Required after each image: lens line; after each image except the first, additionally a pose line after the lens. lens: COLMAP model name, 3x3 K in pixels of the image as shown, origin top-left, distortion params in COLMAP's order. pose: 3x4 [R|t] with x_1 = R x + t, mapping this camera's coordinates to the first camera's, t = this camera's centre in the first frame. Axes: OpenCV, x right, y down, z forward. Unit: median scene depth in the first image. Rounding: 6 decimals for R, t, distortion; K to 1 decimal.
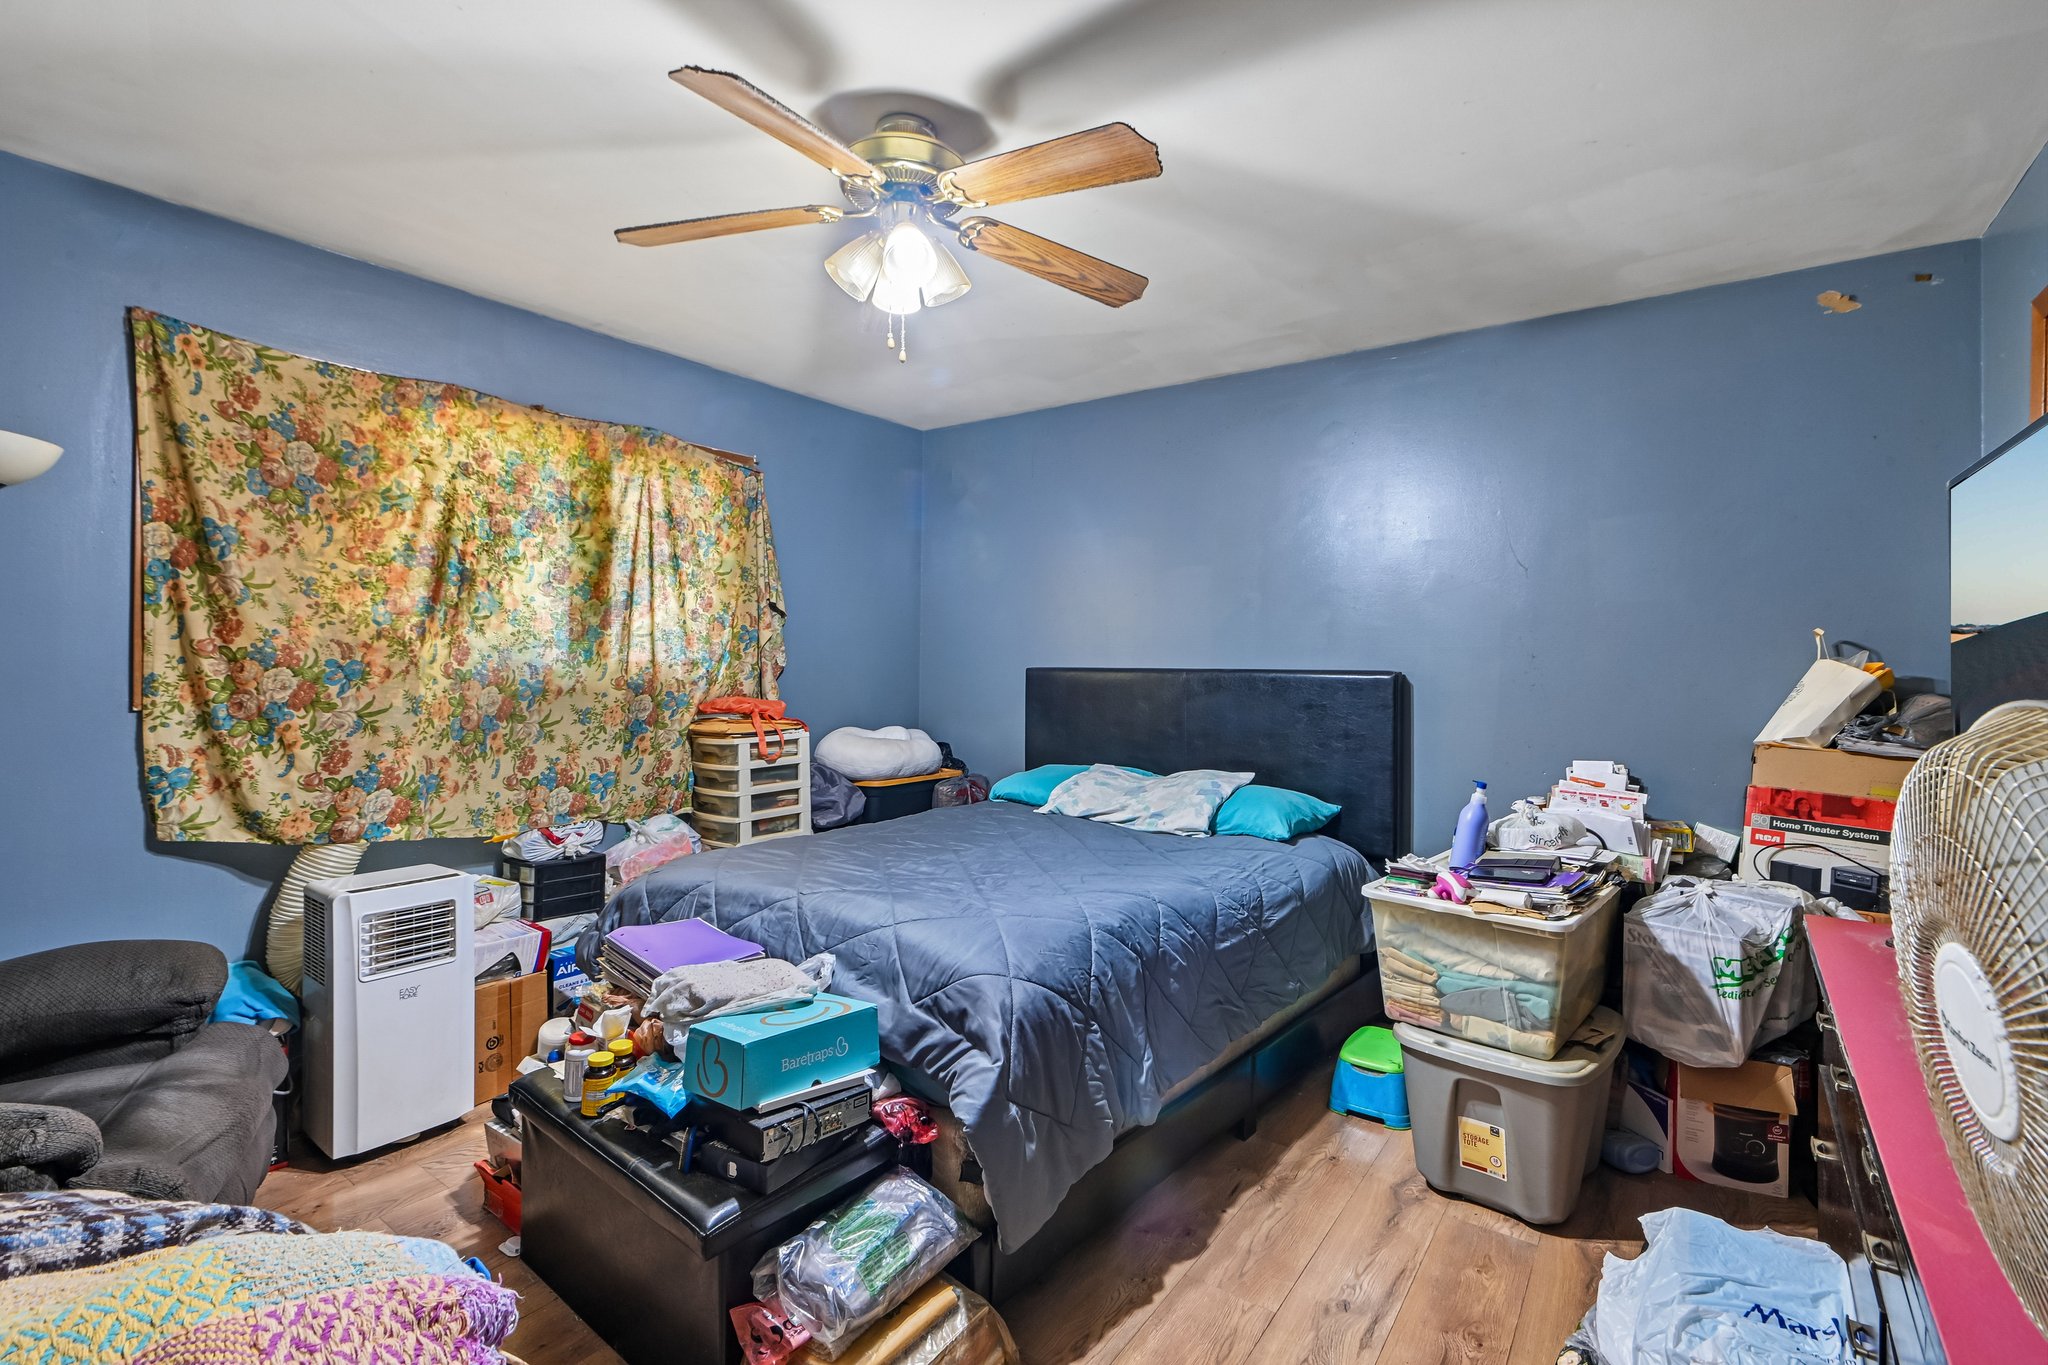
lens RADIAL K [[925.5, 0, 1006.4], [0, 925.5, 674.5], [0, 0, 1]] dist [-0.003602, -0.001406]
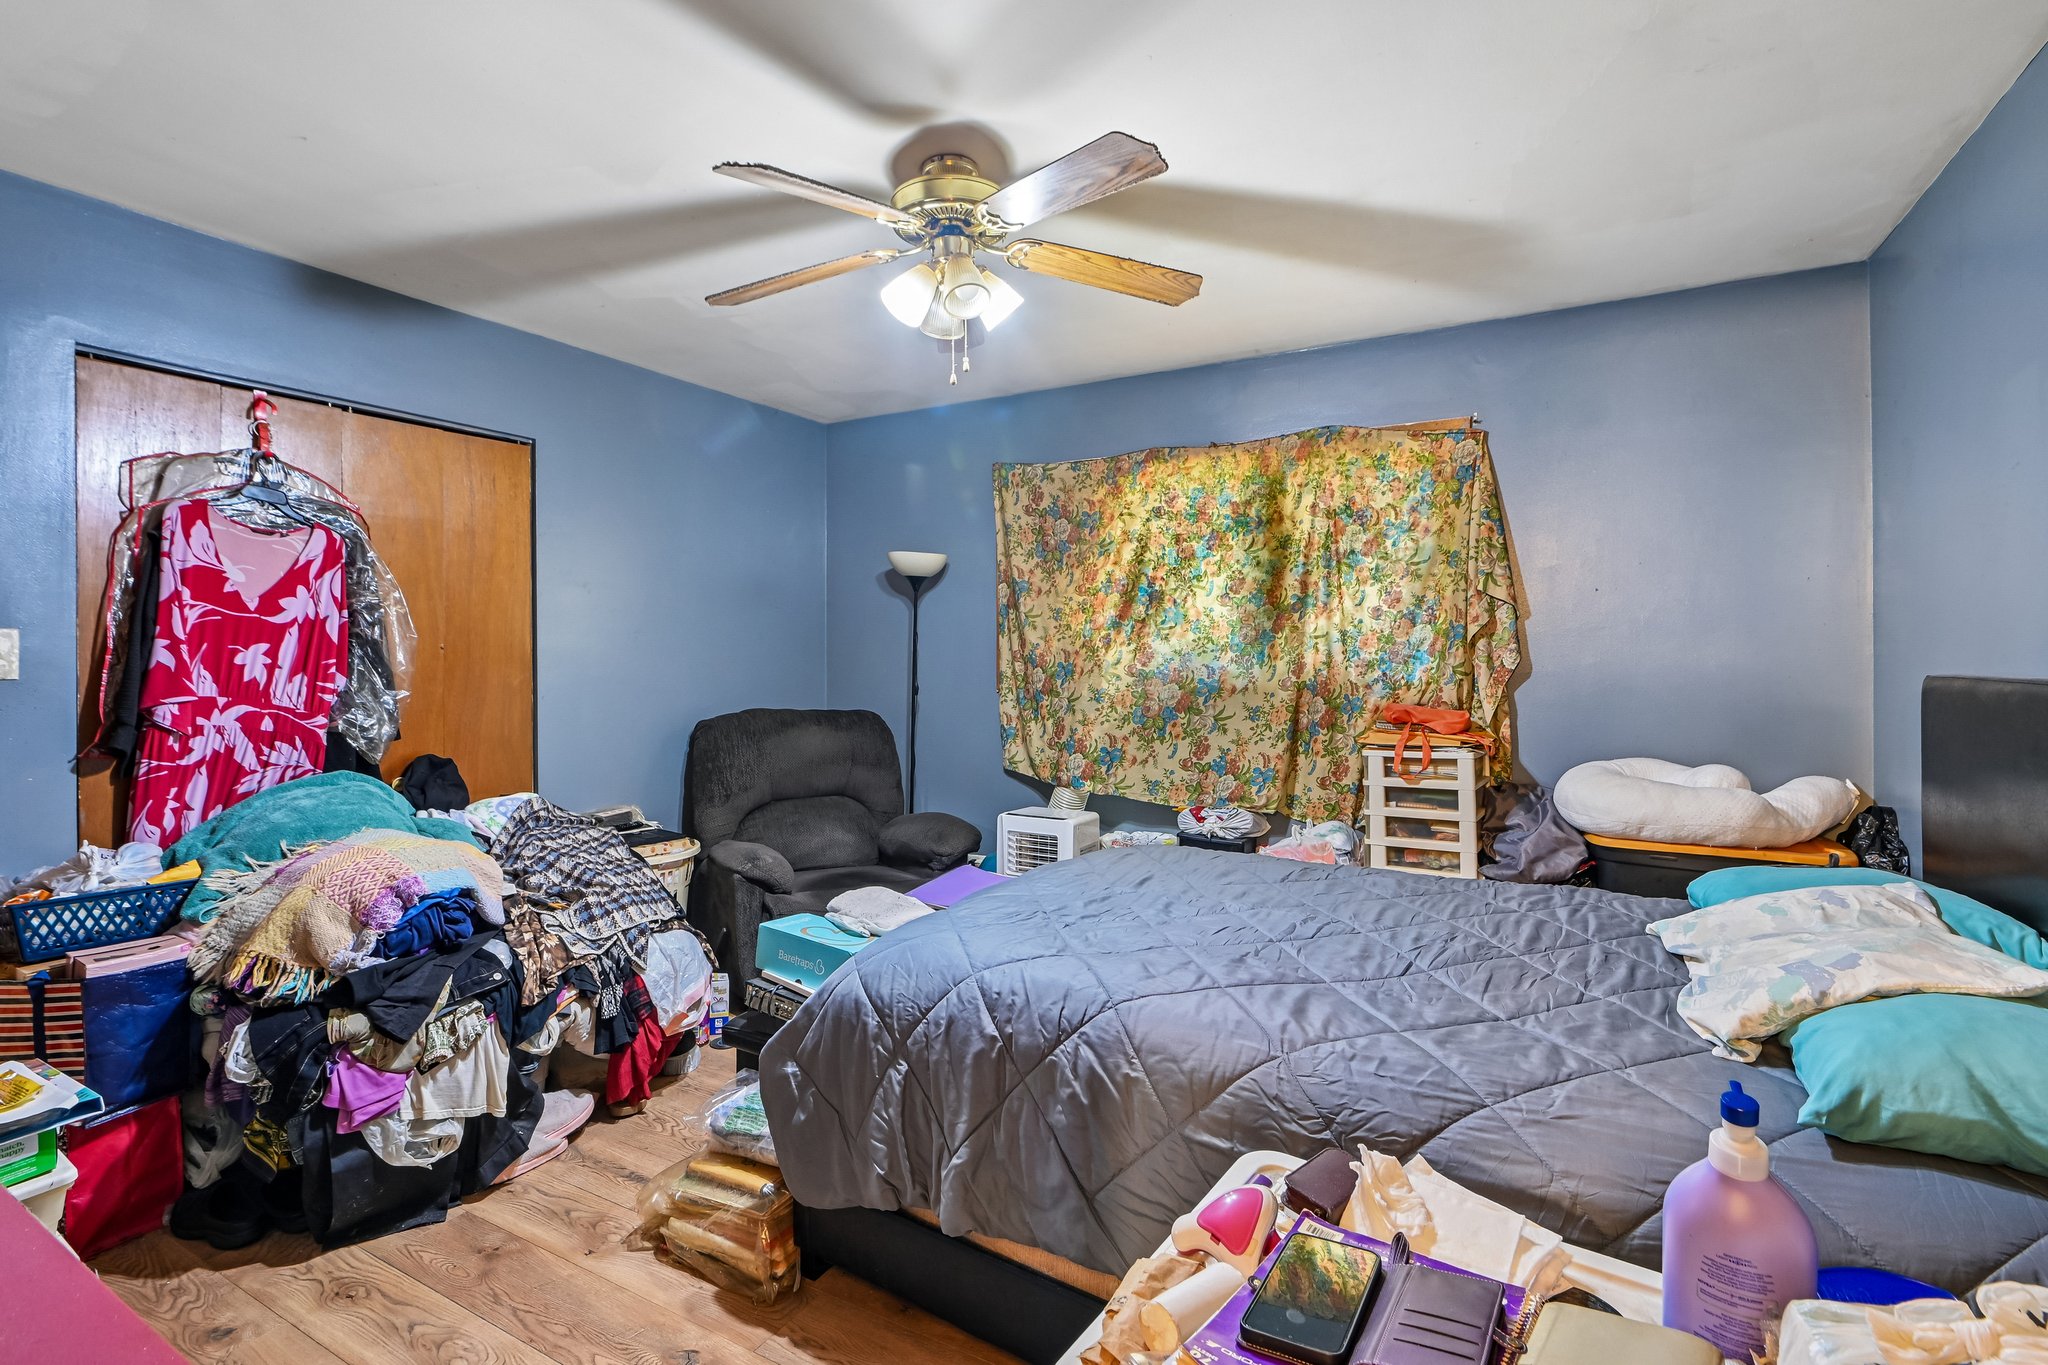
lens RADIAL K [[925.5, 0, 1009.2], [0, 925.5, 667.0], [0, 0, 1]] dist [-0.003602, -0.001406]
pose [[0.124666, 0.002272, -0.992196, 0.620932], [-0.012639, 0.999920, 0.000702, -0.007285], [0.992118, 0.012453, 0.124685, 0.612100]]
